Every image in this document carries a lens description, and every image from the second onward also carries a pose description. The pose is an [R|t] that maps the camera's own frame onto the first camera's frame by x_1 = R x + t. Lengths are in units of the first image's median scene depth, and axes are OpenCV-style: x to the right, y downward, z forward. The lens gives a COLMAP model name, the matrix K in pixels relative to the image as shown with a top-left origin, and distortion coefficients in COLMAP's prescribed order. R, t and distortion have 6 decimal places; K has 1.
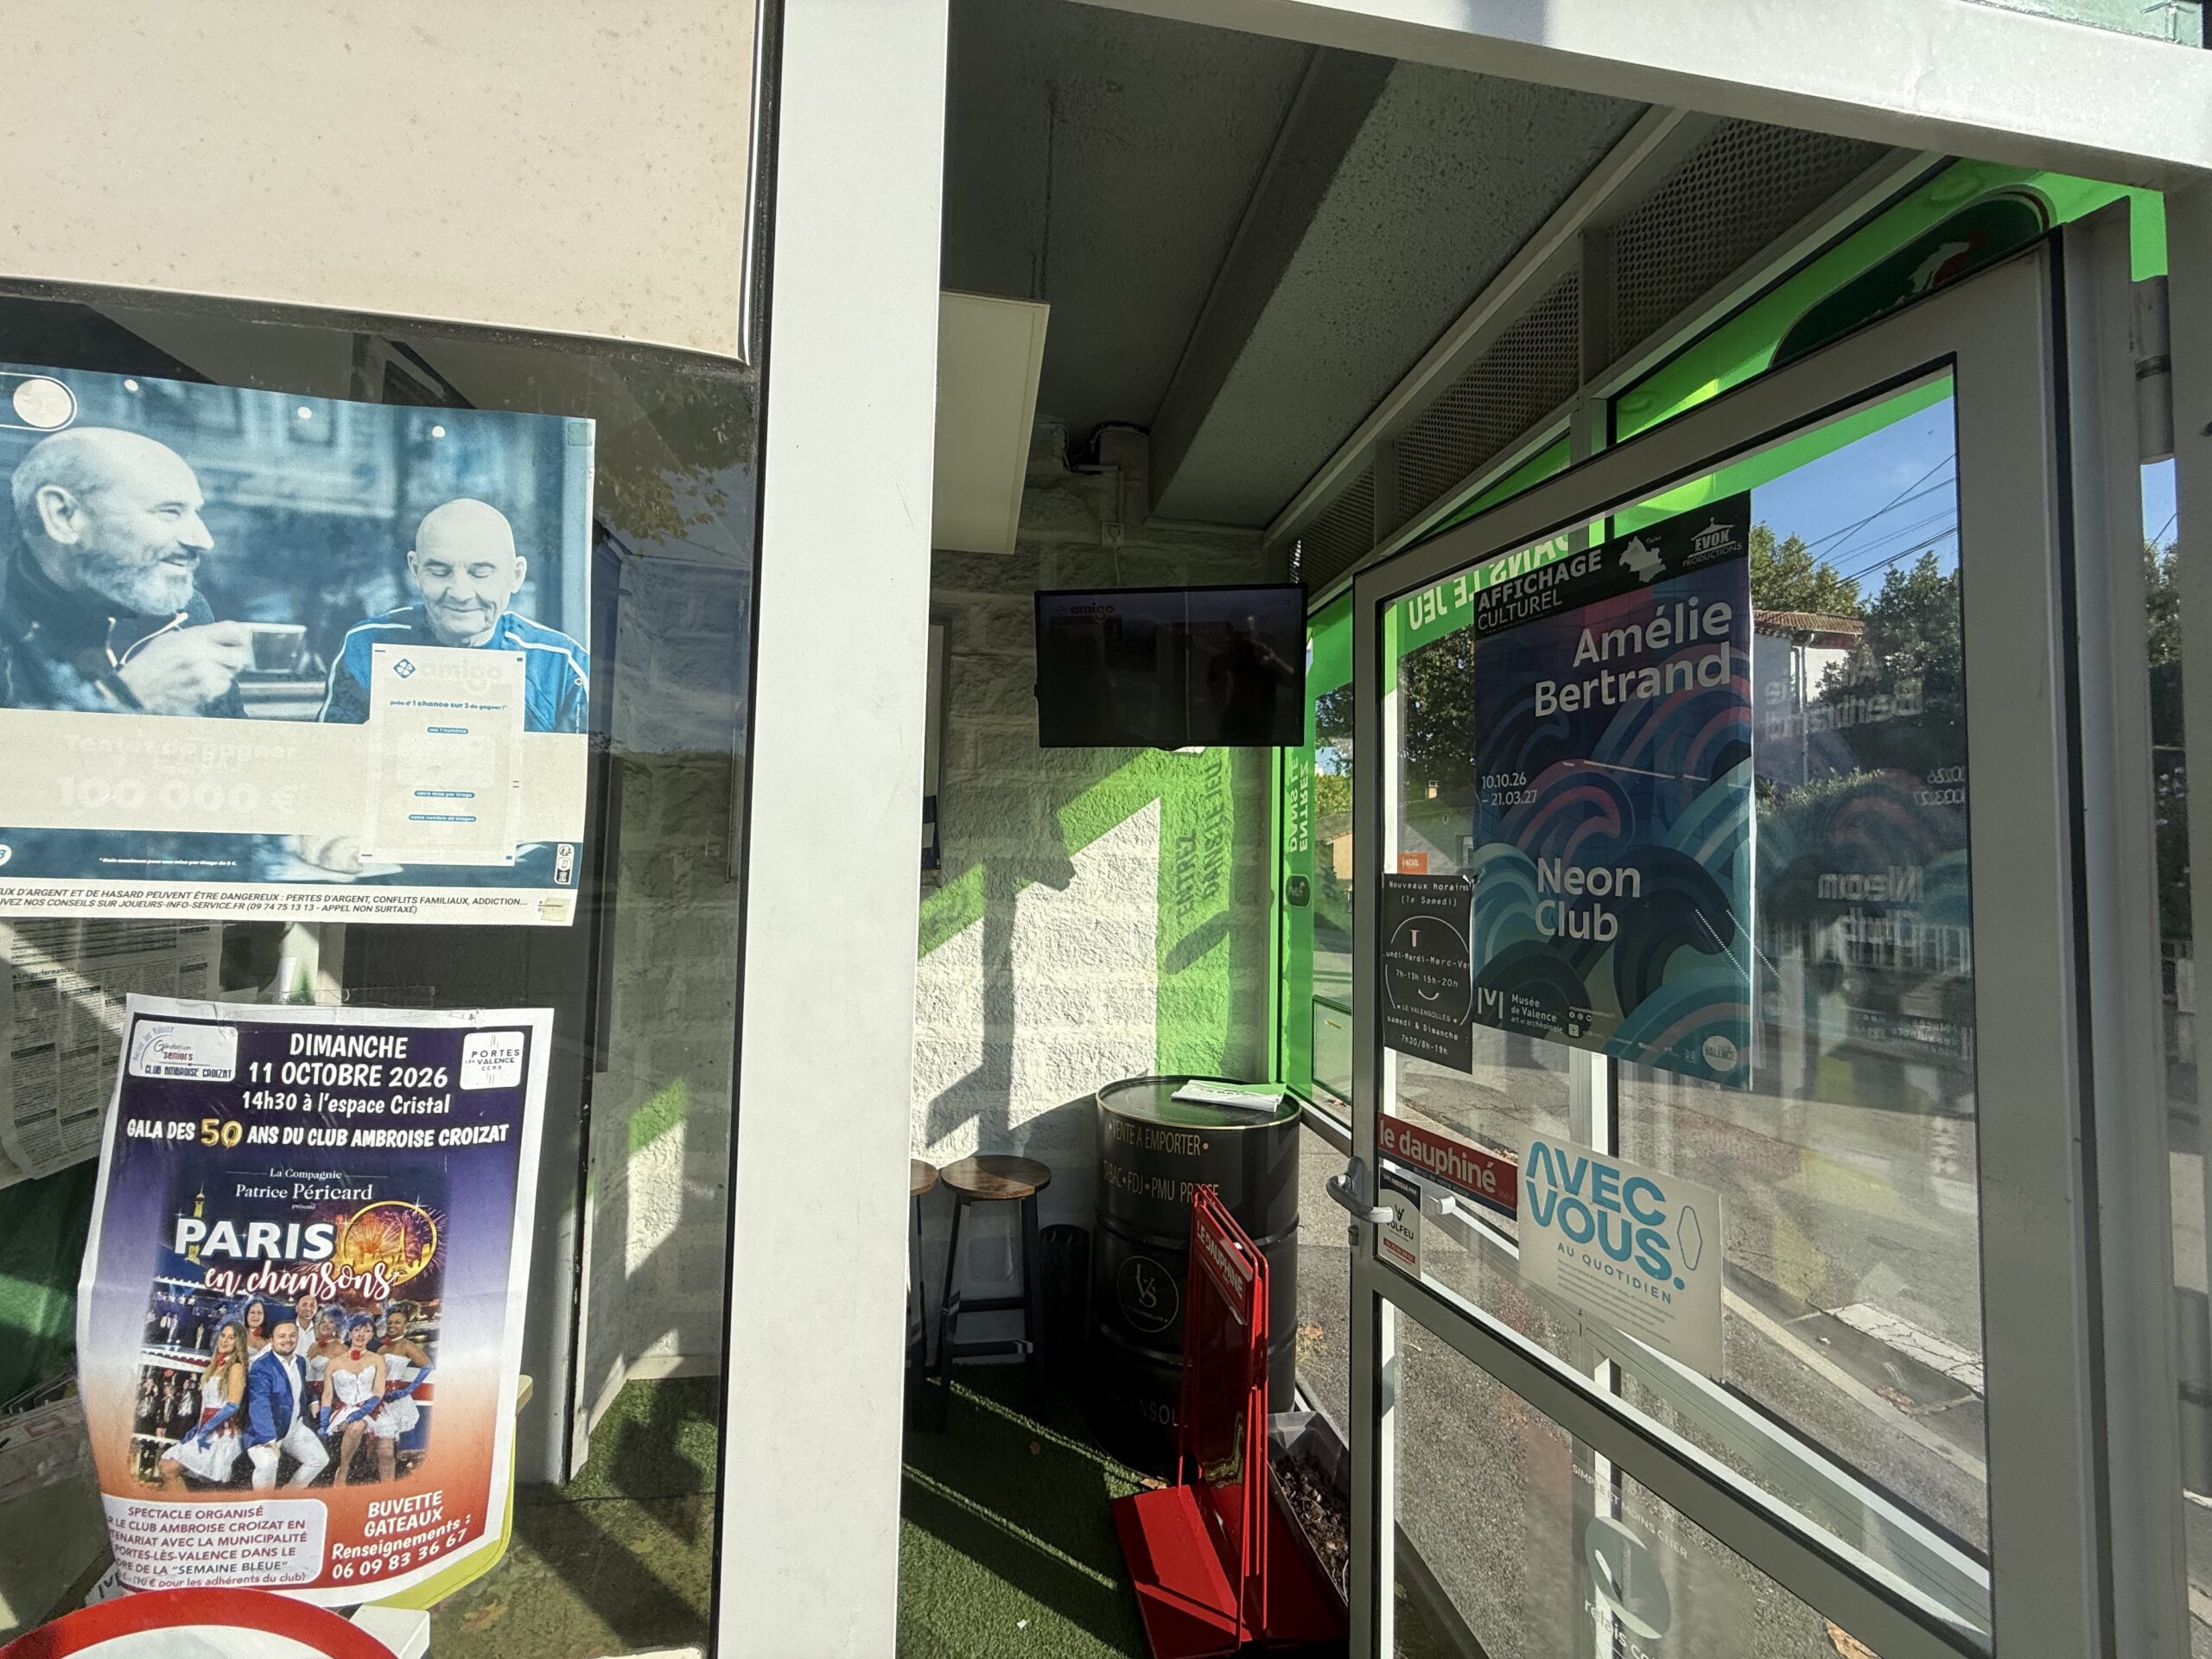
lens RADIAL K [[881.2, 0, 1095.1], [0, 881.2, 817.7], [0, 0, 1]] dist [-0.001167, 0.000887]
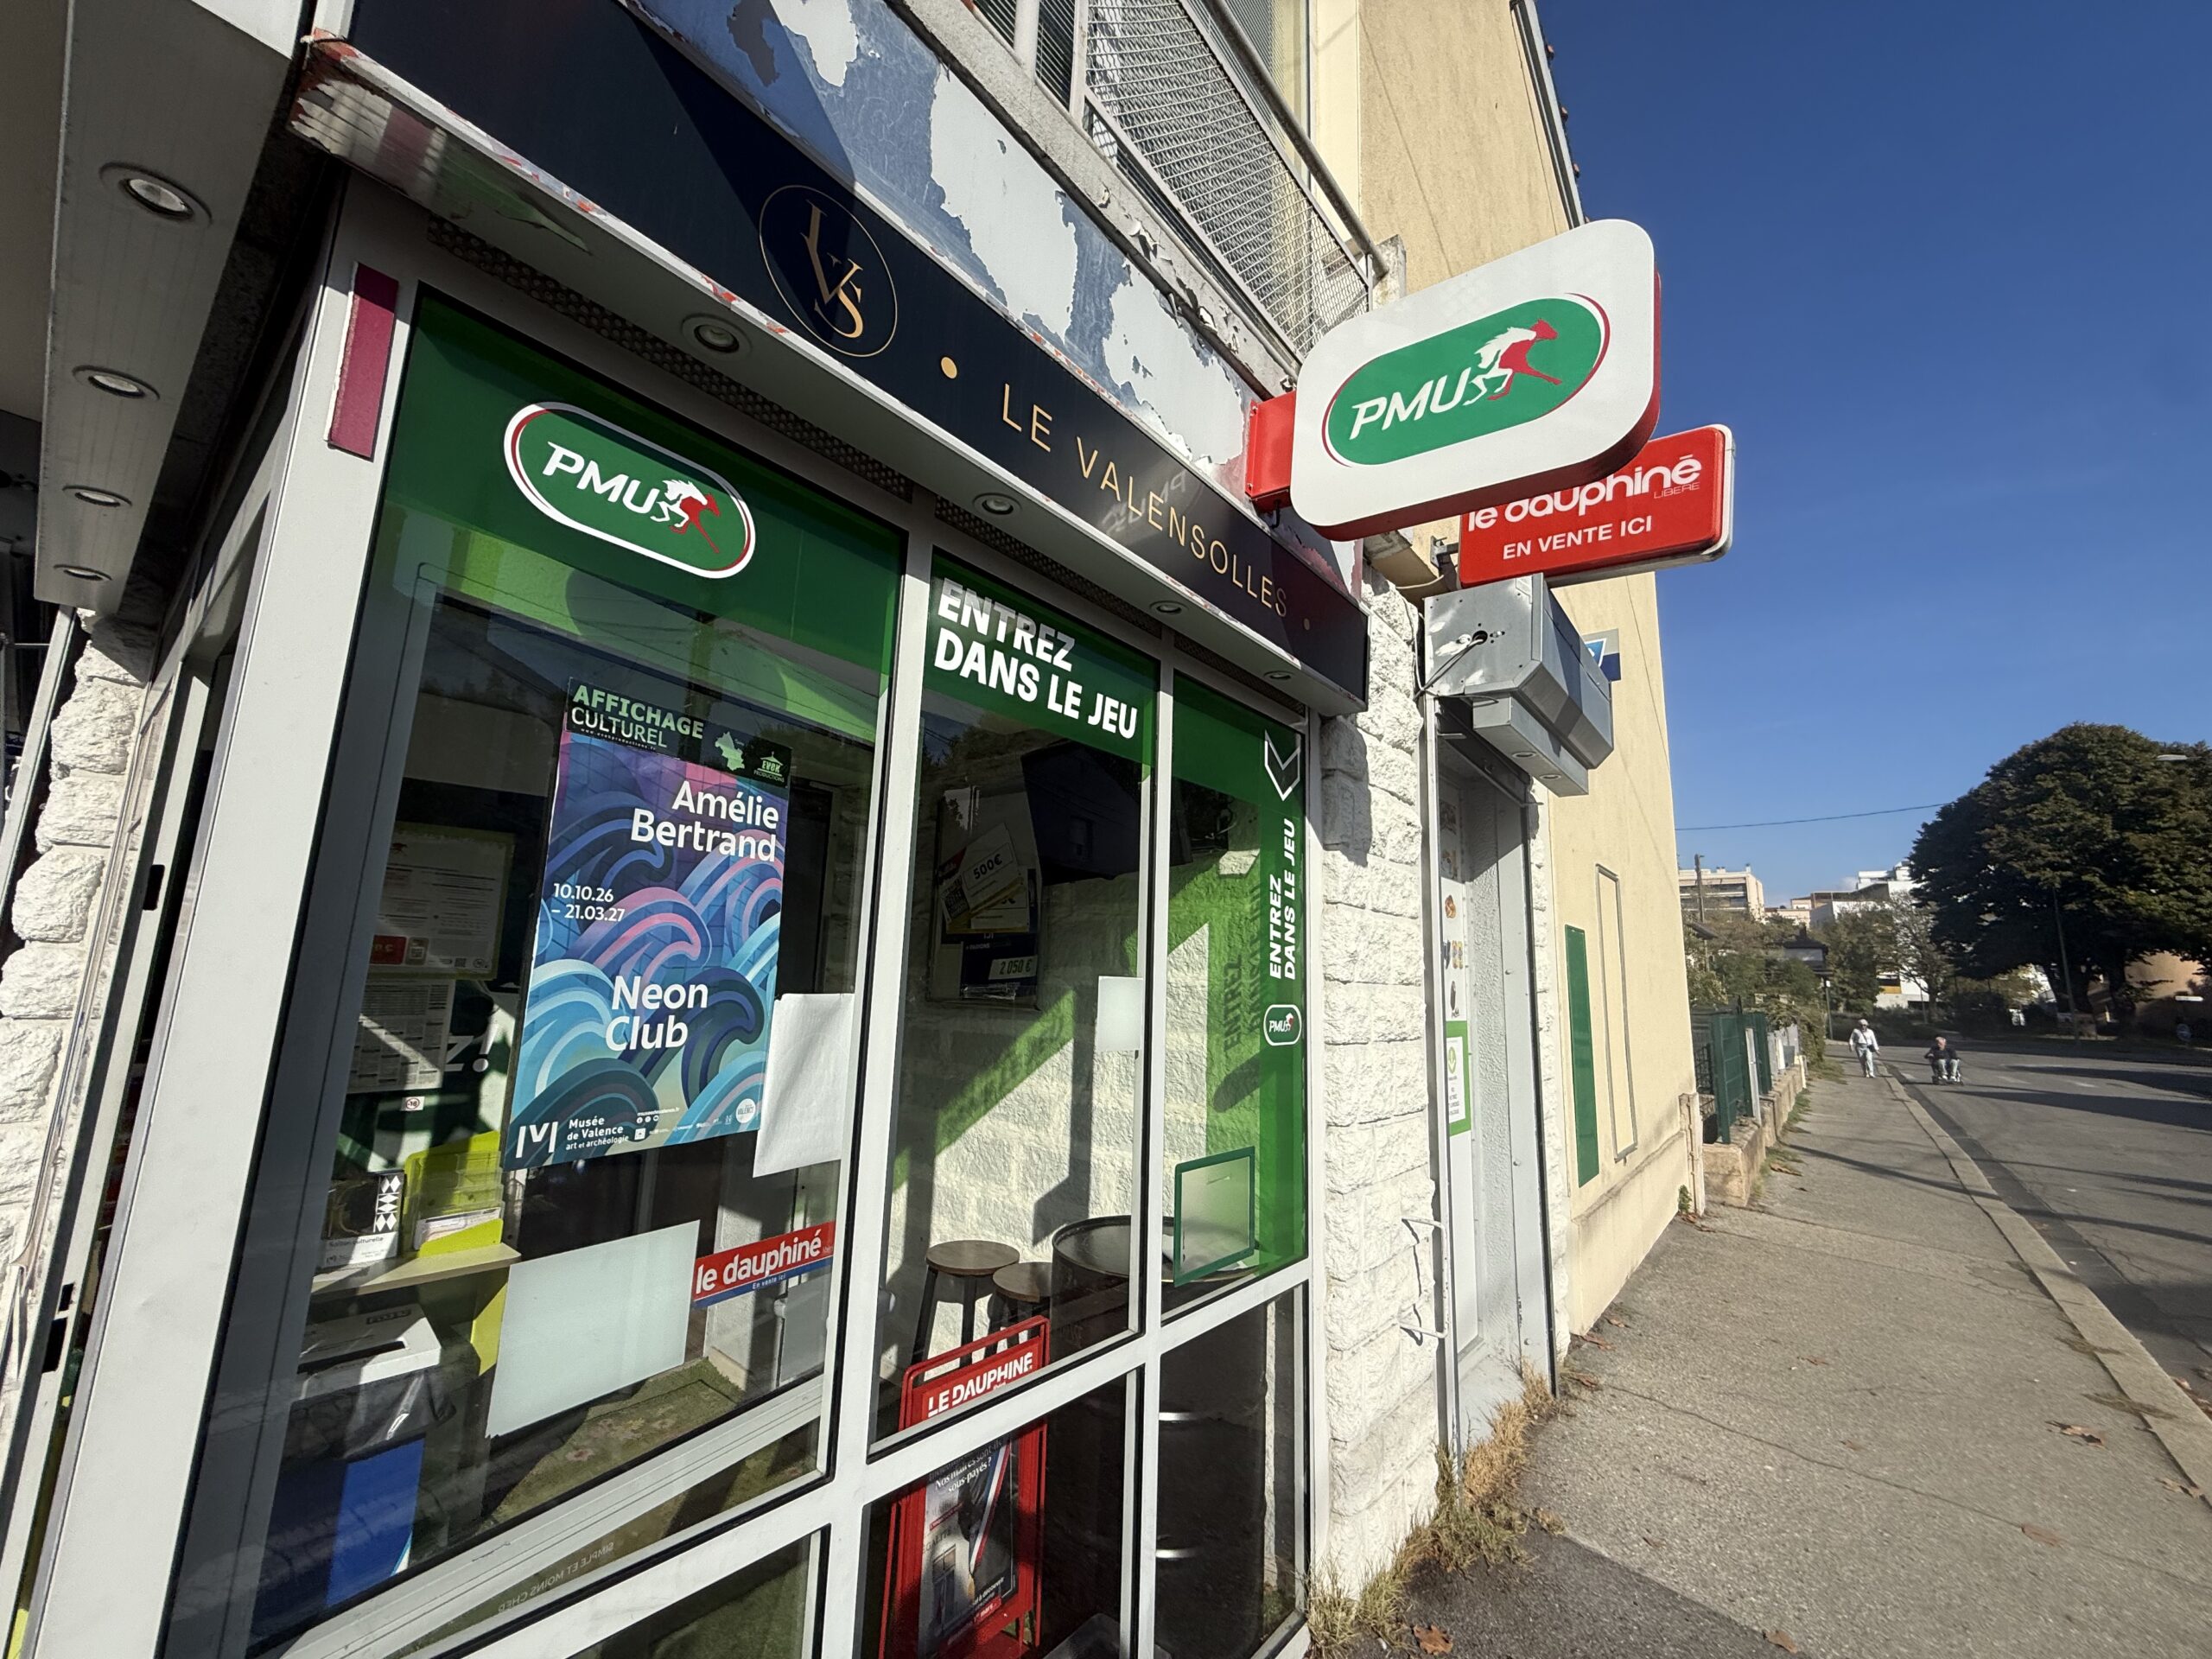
lens RADIAL K [[881.2, 0, 1097.9], [0, 881.2, 828.1], [0, 0, 1]] dist [-0.001167, 0.000887]
pose [[-0.661279, 0.087051, 0.745072, -1.205468], [-0.080876, 0.979181, -0.186183, -0.002490], [-0.745768, -0.183378, -0.640471, 3.081212]]
